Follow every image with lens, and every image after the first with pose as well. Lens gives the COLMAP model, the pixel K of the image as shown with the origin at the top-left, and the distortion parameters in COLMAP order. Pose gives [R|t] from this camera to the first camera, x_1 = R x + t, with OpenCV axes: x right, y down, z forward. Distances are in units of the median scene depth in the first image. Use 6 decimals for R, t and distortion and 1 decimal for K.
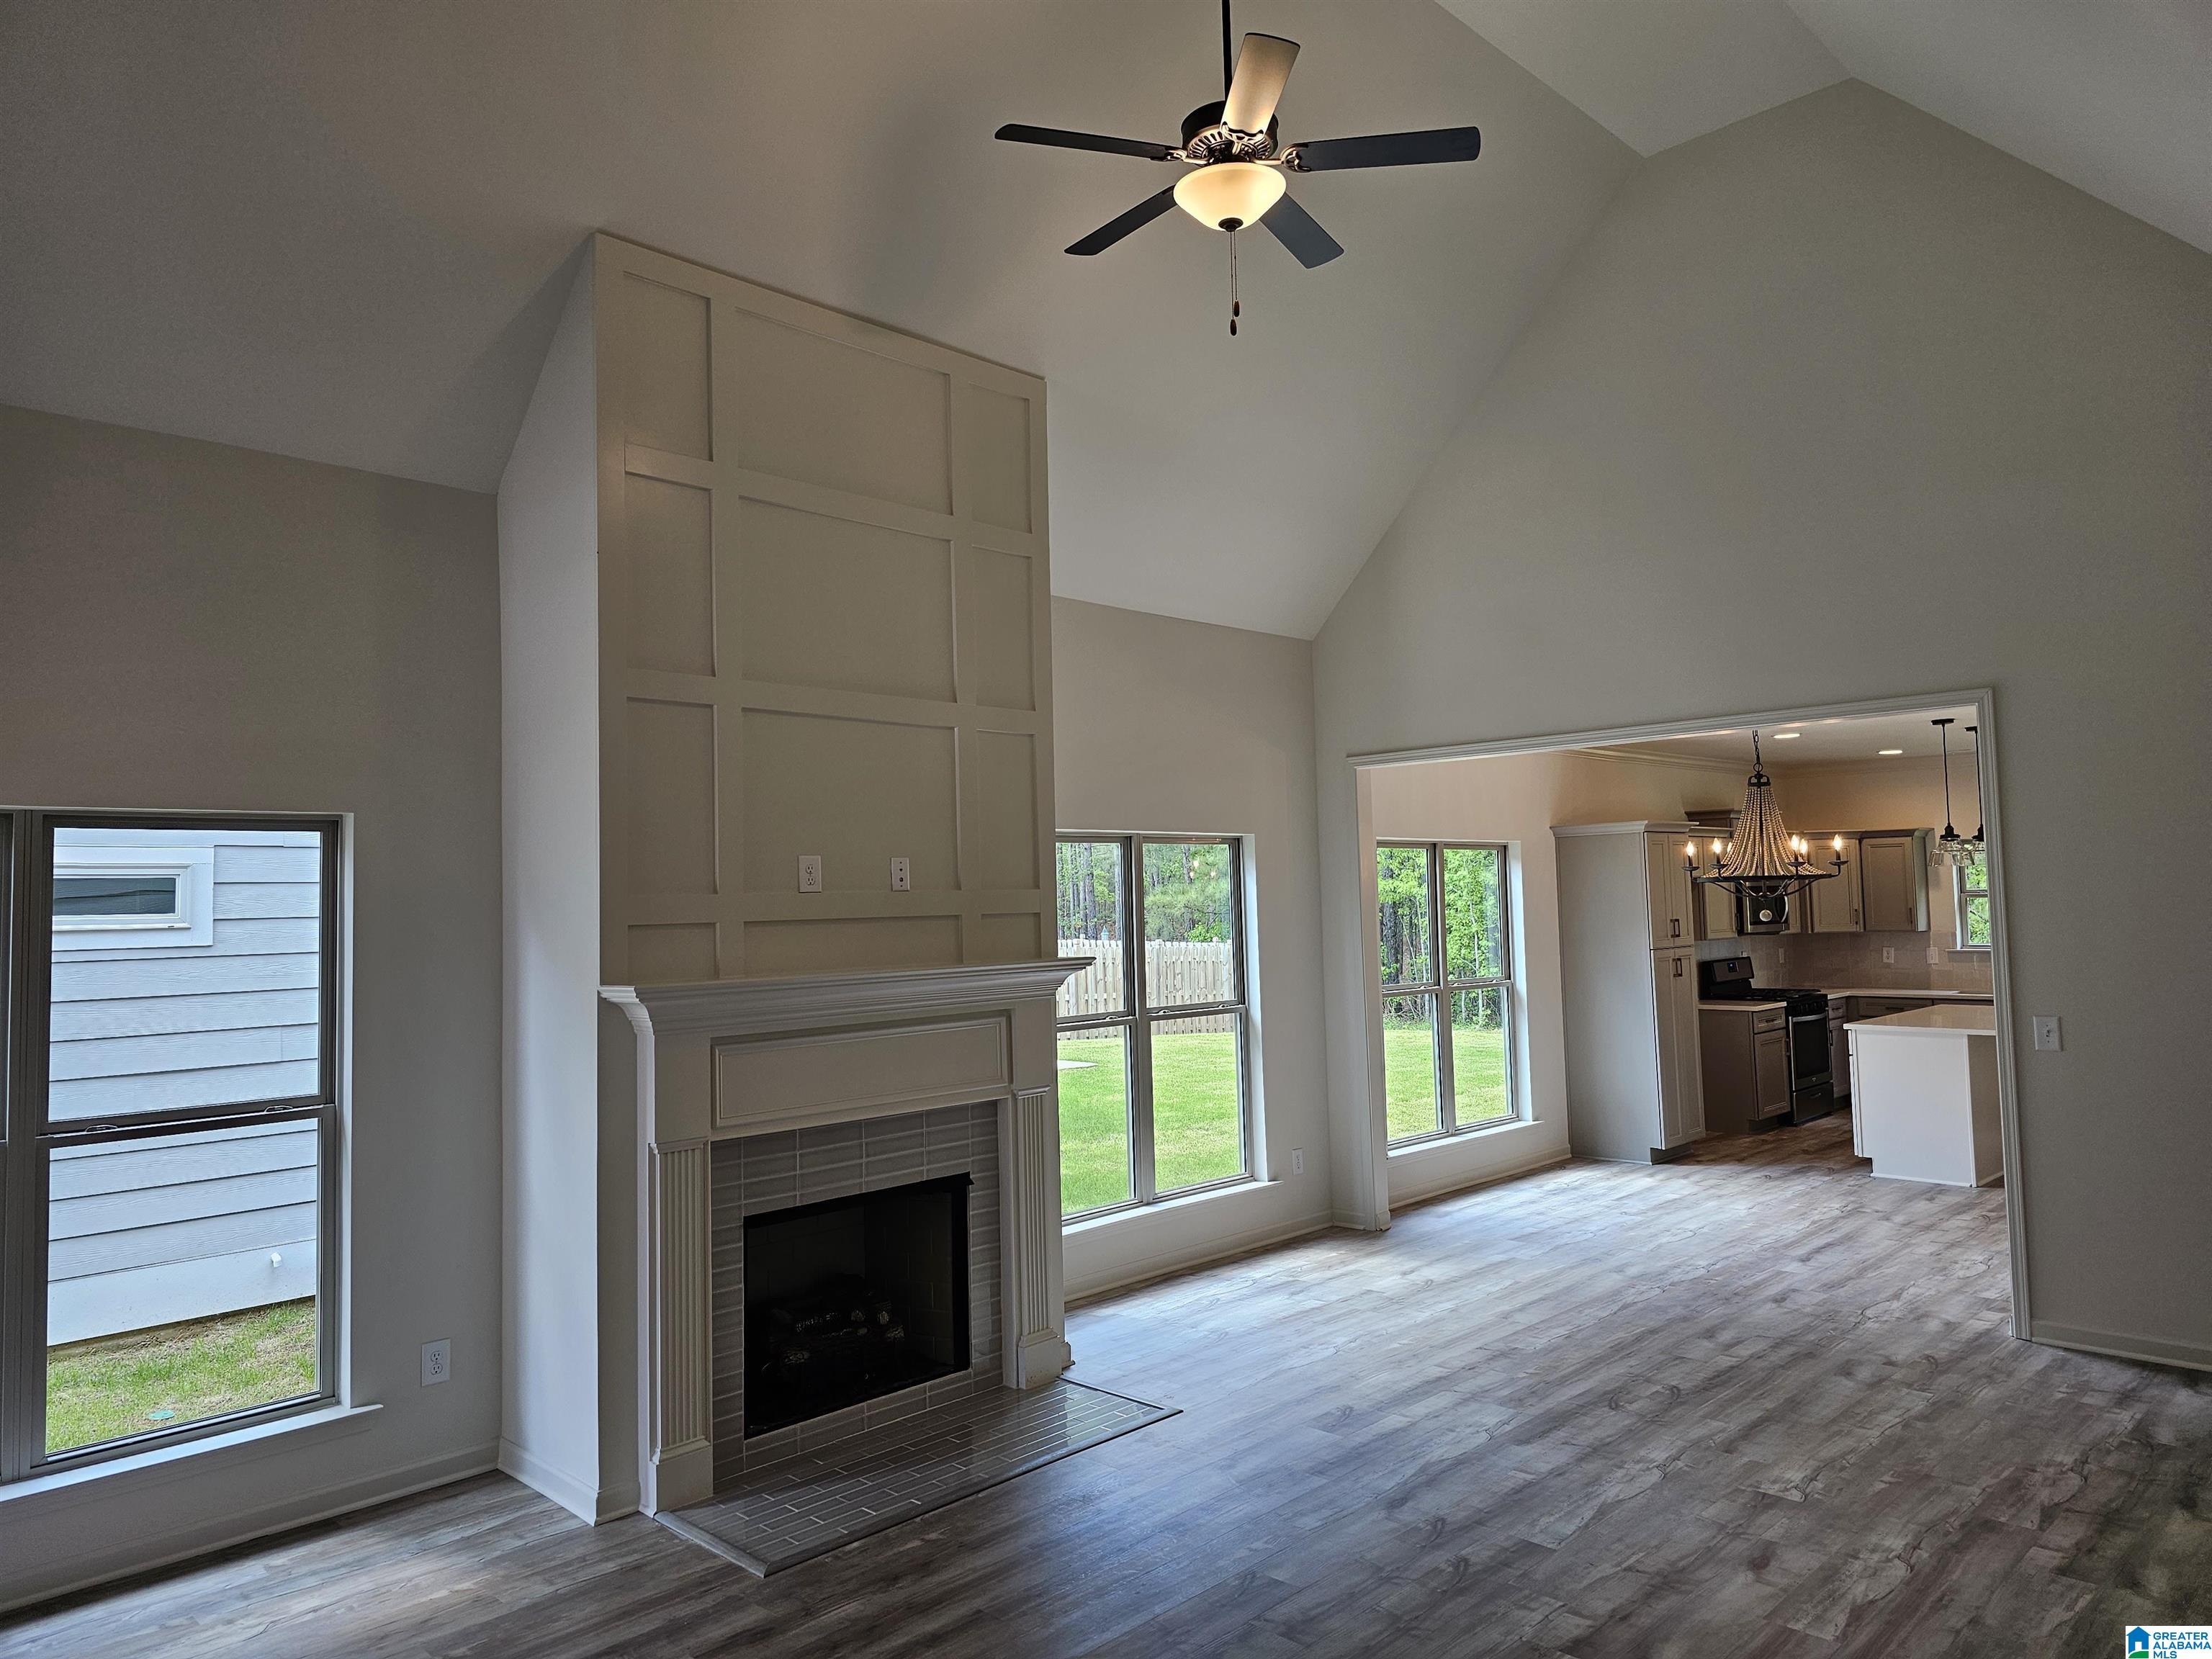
lens RADIAL K [[1484.3, 0, 1108.5], [0, 1484.3, 822.7], [0, 0, 1]] dist [0.052612, -0.035078]
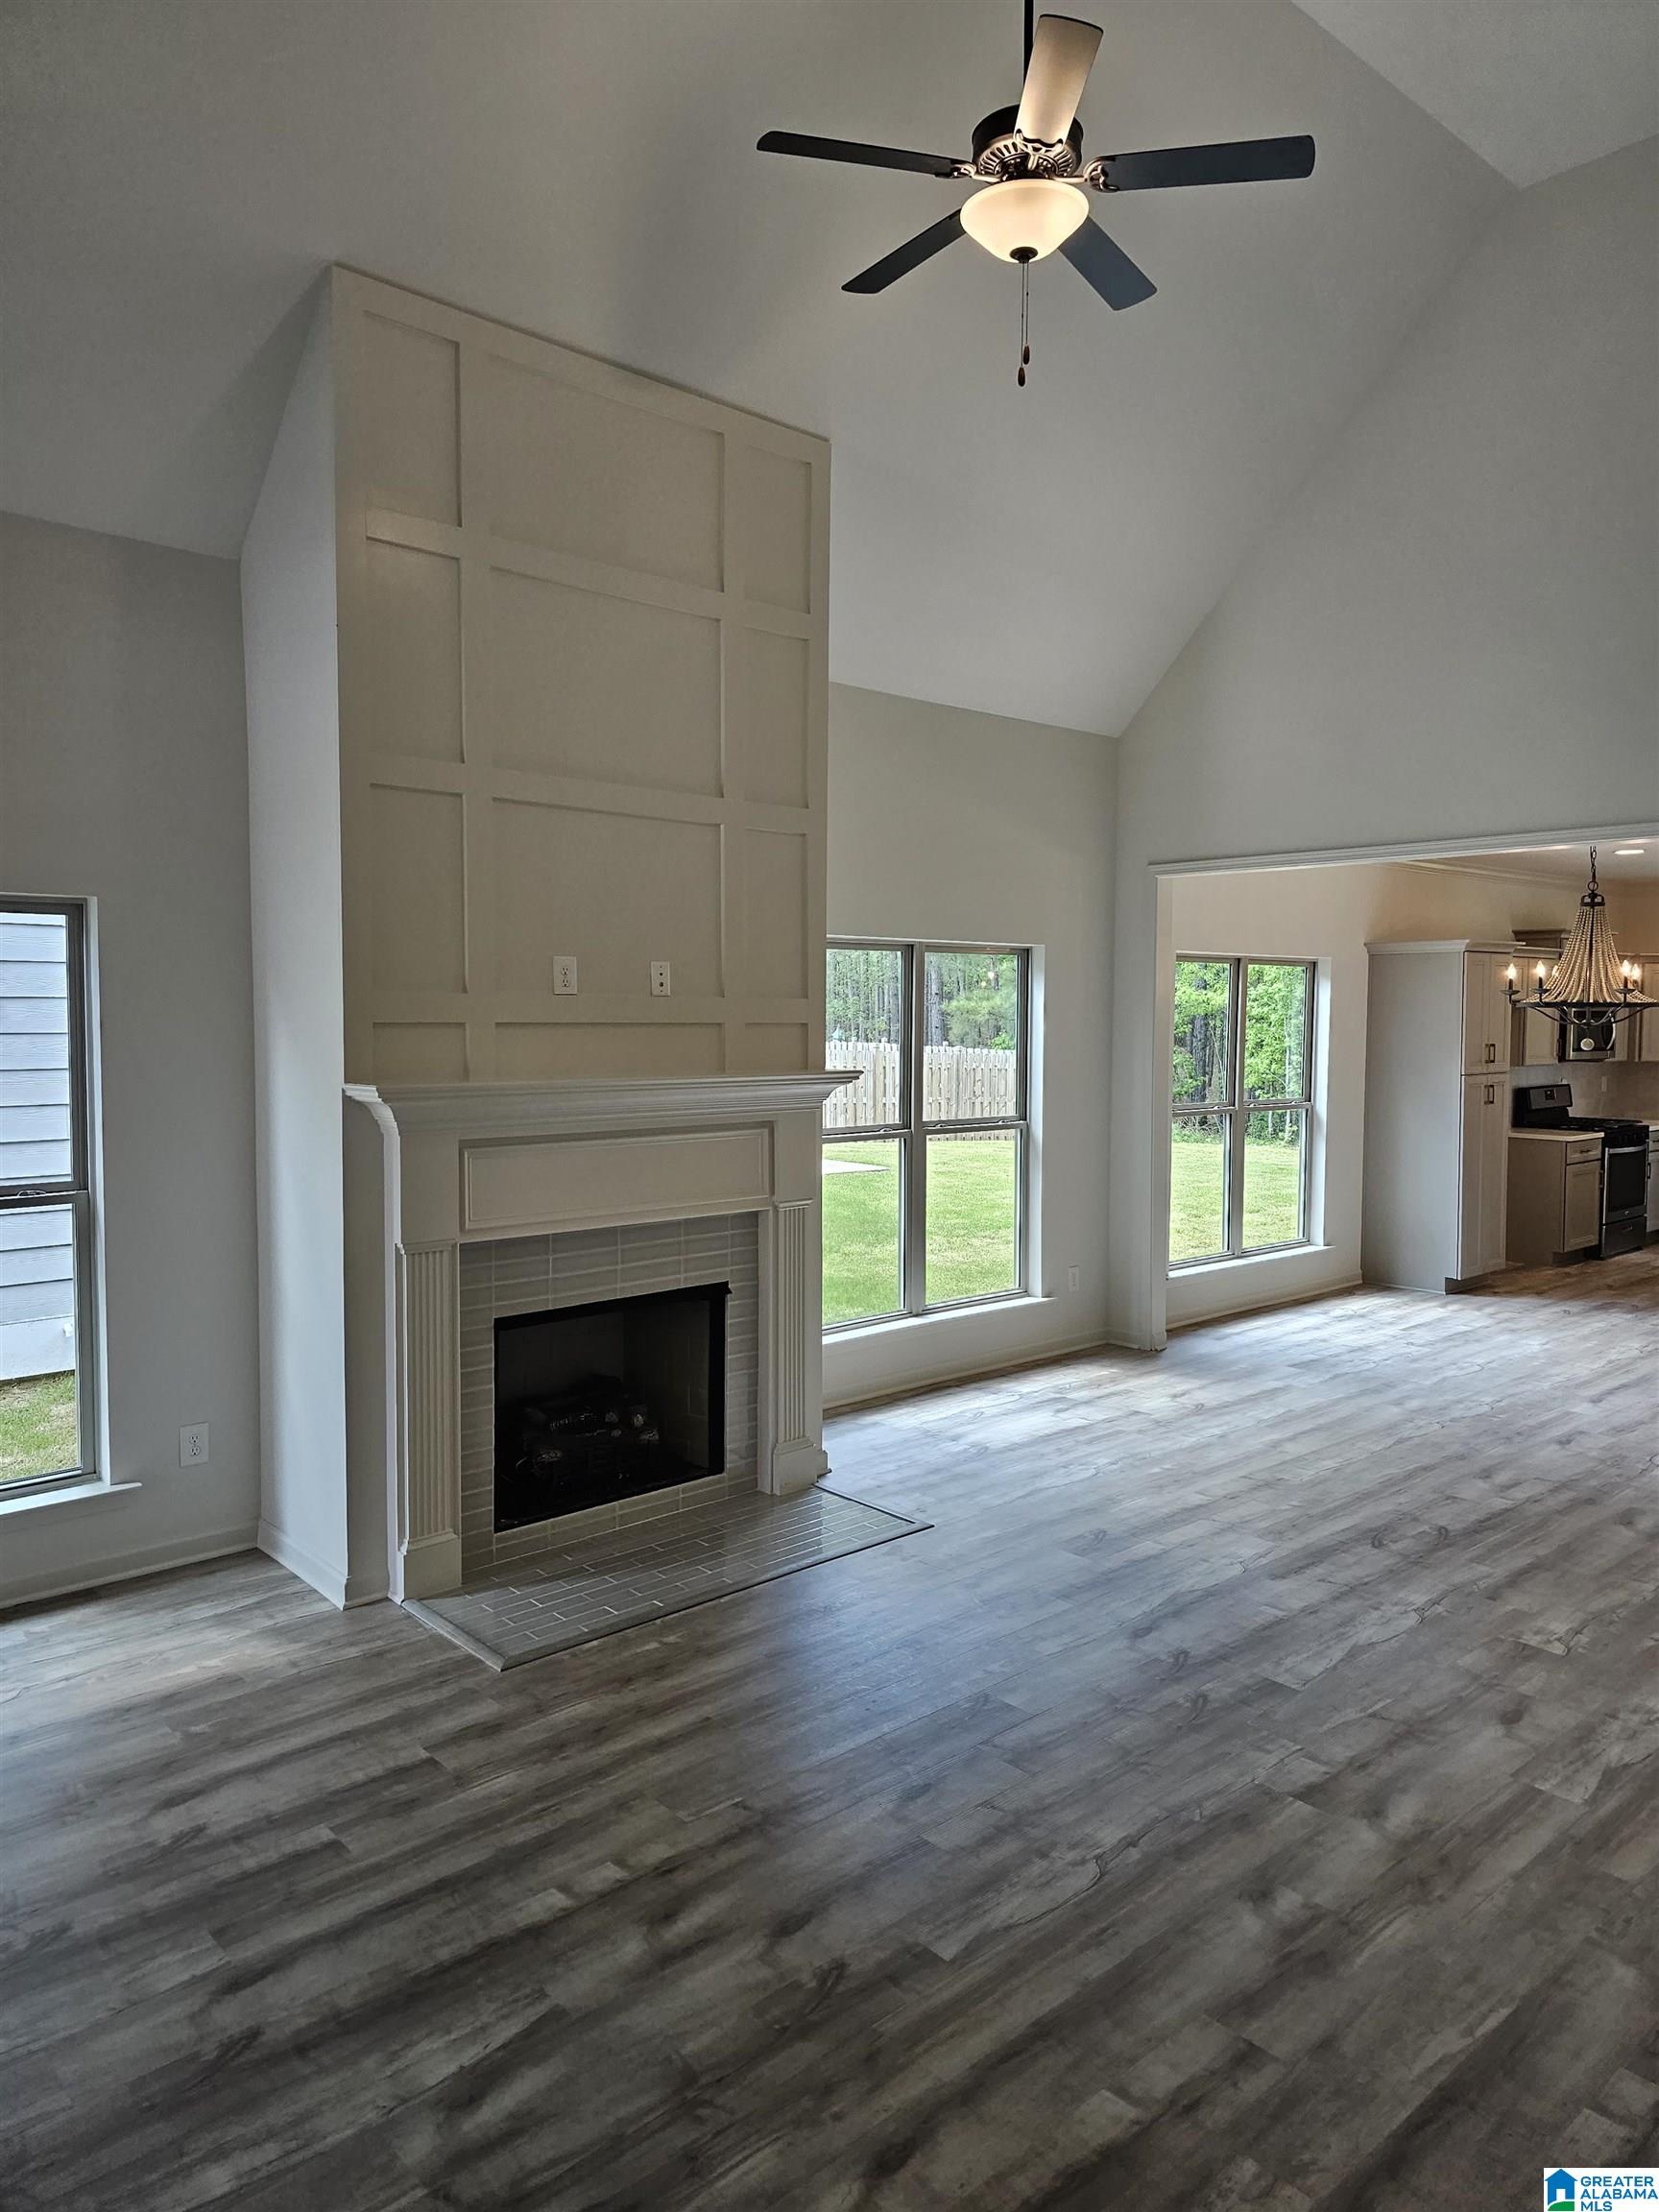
lens RADIAL K [[1481.0, 0, 832.1], [0, 1481.0, 1086.4], [0, 0, 1]] dist [0.065131, -0.053989]
pose [[0.997769, 0.034458, -0.057185, 0.030340], [-0.027969, 0.993469, 0.110617, -0.005085], [0.060623, -0.108771, 0.992217, 0.047113]]
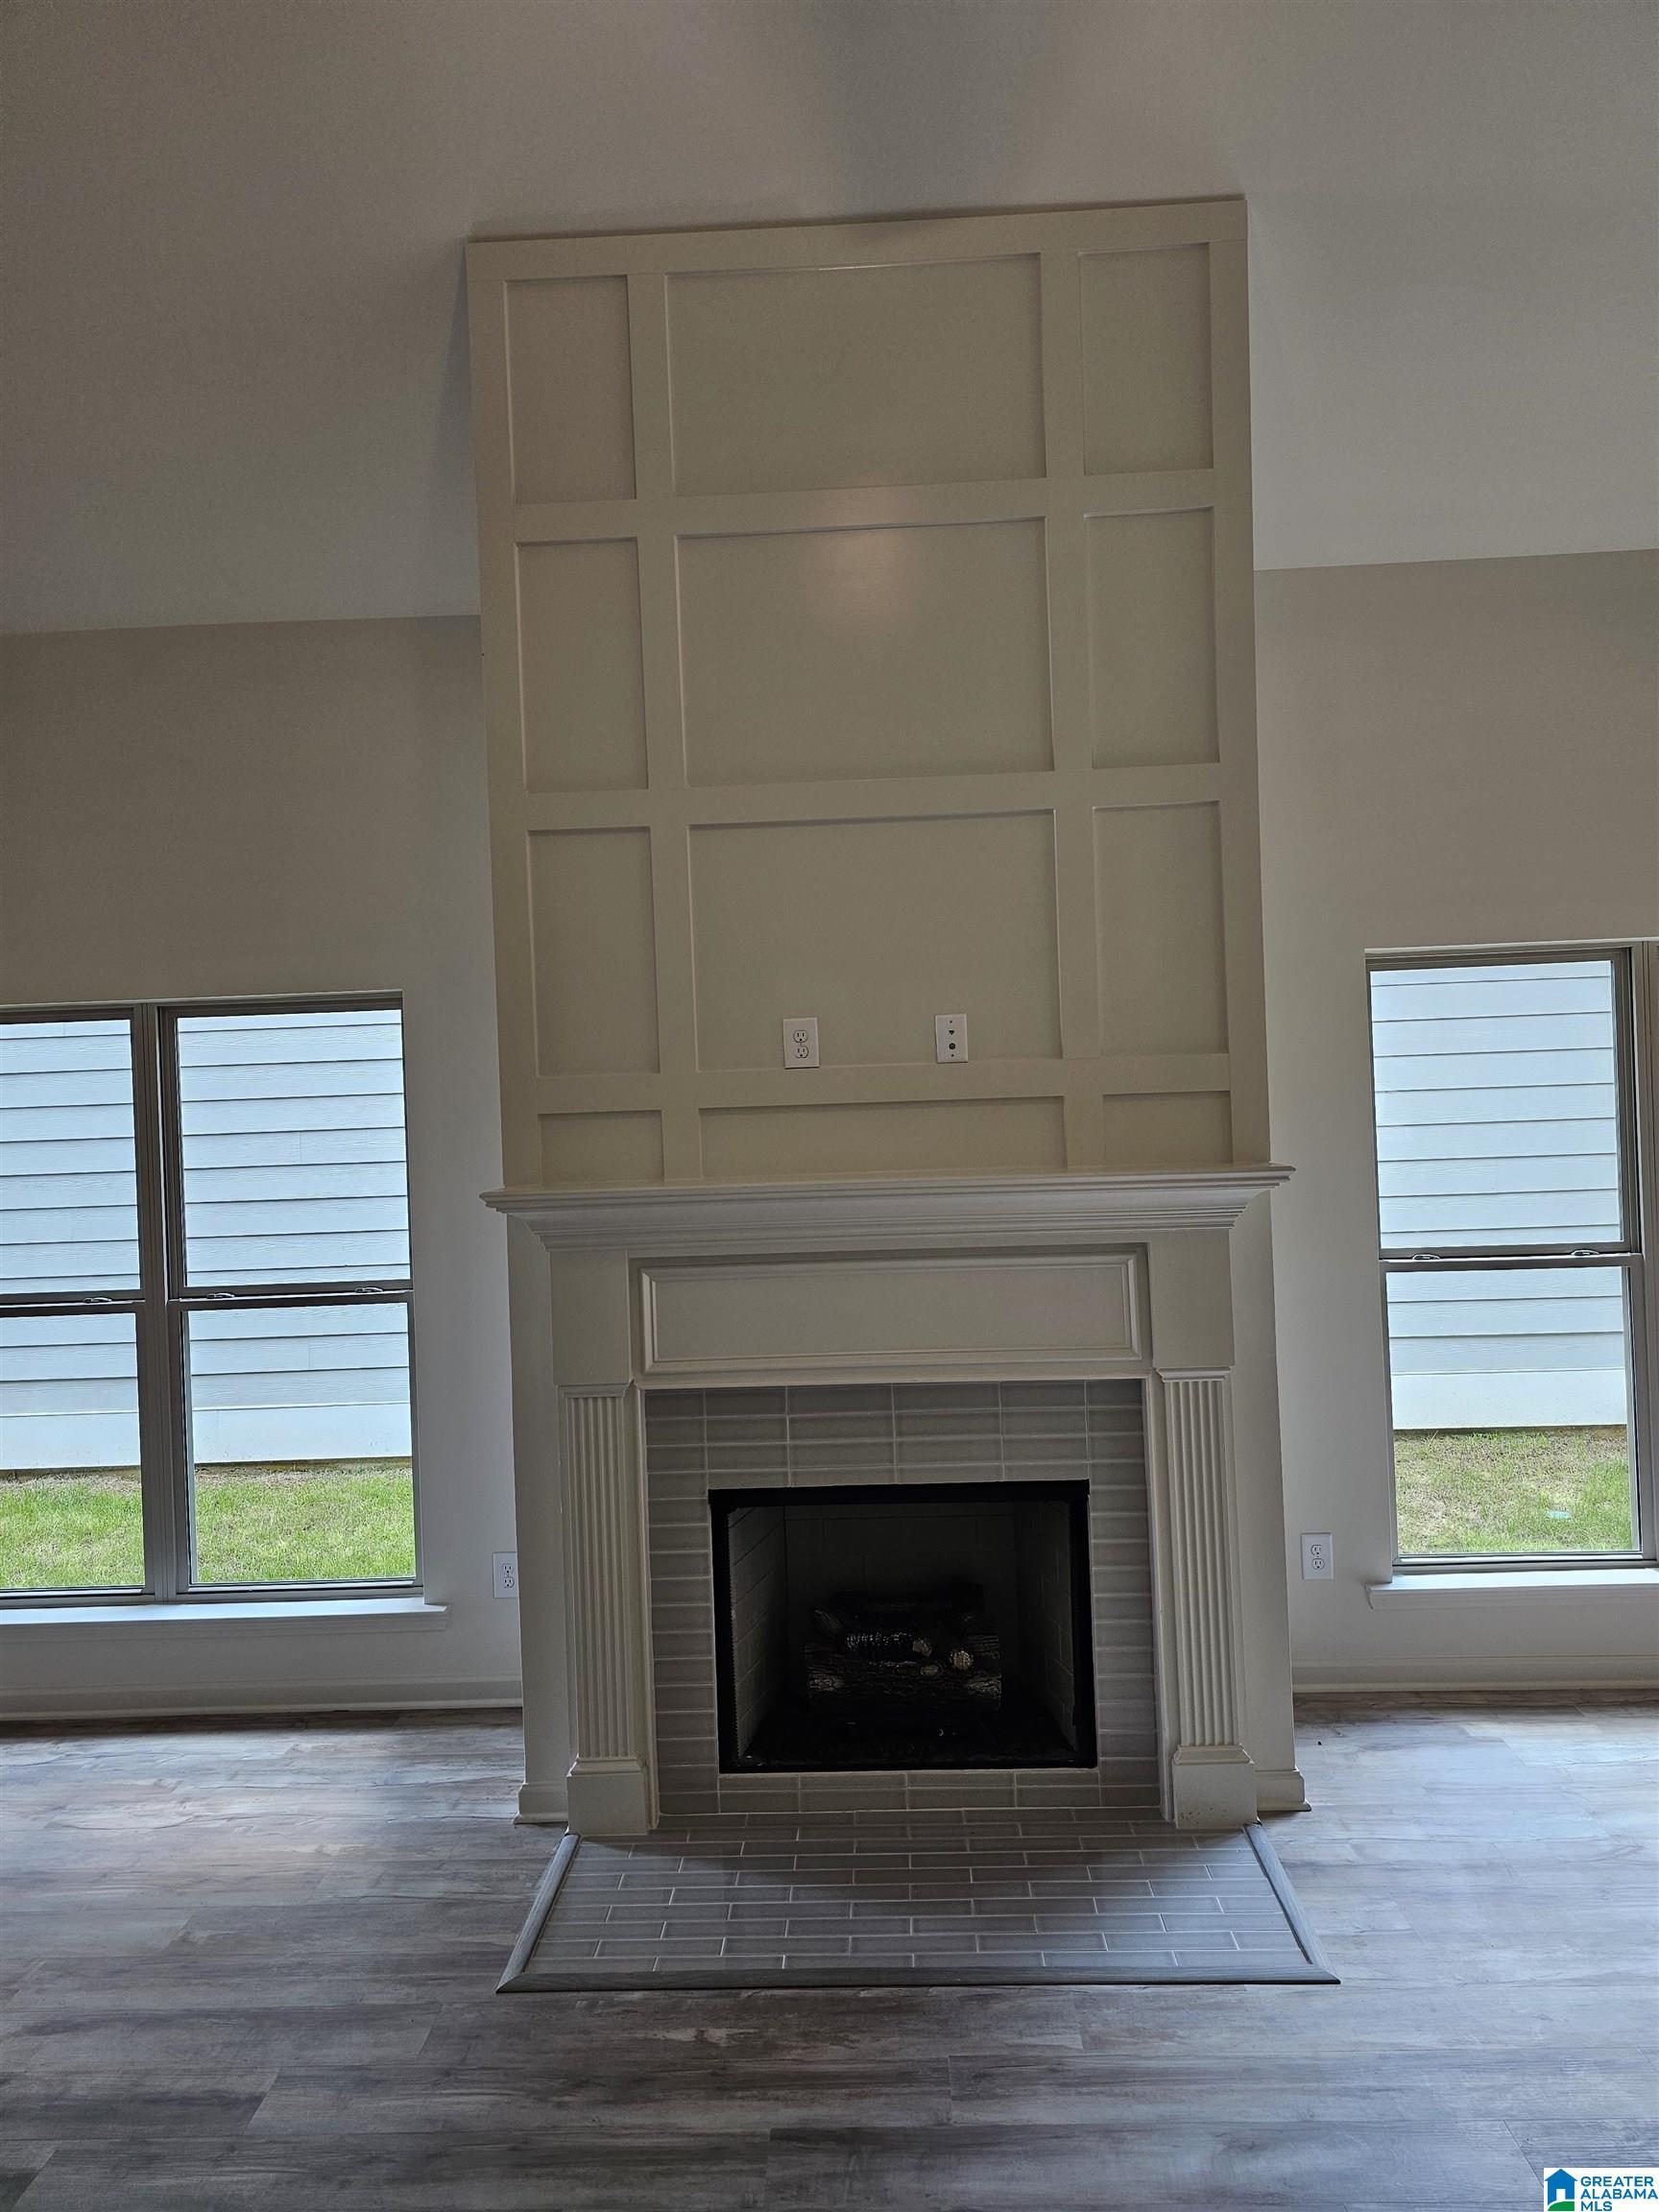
lens RADIAL K [[1481.0, 0, 832.1], [0, 1481.0, 1086.4], [0, 0, 1]] dist [0.065131, -0.053989]
pose [[0.675751, 0.005762, -0.737108, 0.359542], [0.059380, 0.996294, 0.062225, 0.012038], [0.734734, -0.085818, 0.672905, 0.540654]]
